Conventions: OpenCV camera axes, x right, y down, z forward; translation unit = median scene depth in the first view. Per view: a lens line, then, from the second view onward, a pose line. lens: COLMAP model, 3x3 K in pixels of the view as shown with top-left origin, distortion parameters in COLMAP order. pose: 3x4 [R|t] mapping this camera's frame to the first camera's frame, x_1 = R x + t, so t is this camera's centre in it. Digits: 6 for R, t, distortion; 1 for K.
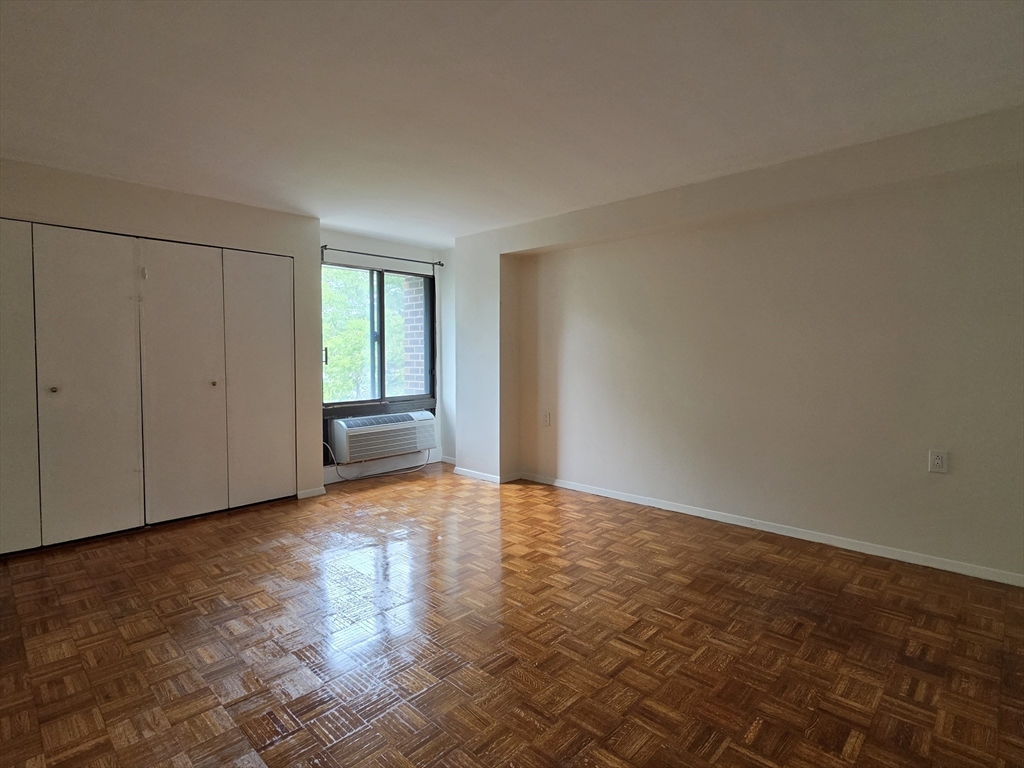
lens RADIAL K [[522.6, 0, 517.0], [0, 522.6, 379.1], [0, 0, 1]] dist [-0.004408, -0.000570]
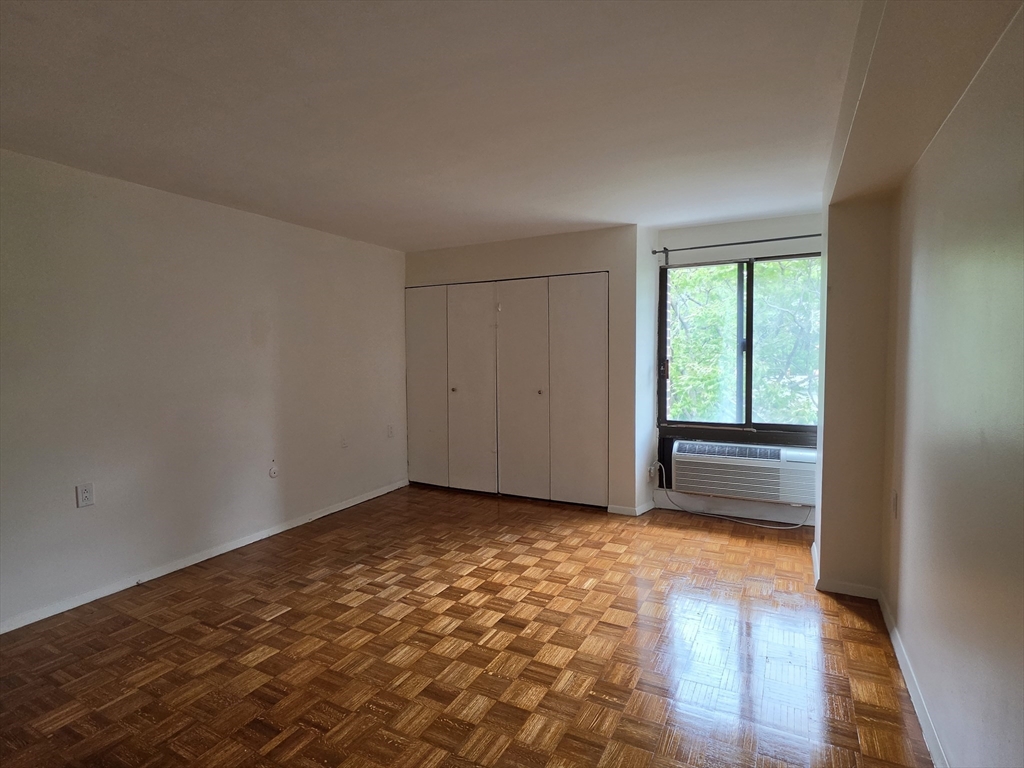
lens RADIAL K [[522.6, 0, 517.0], [0, 522.6, 379.1], [0, 0, 1]] dist [-0.004408, -0.000570]
pose [[0.271580, 0.045137, -0.961357, 0.547629], [-0.038744, 0.998603, 0.035940, -0.061419], [0.961636, 0.027487, 0.272949, 0.619334]]
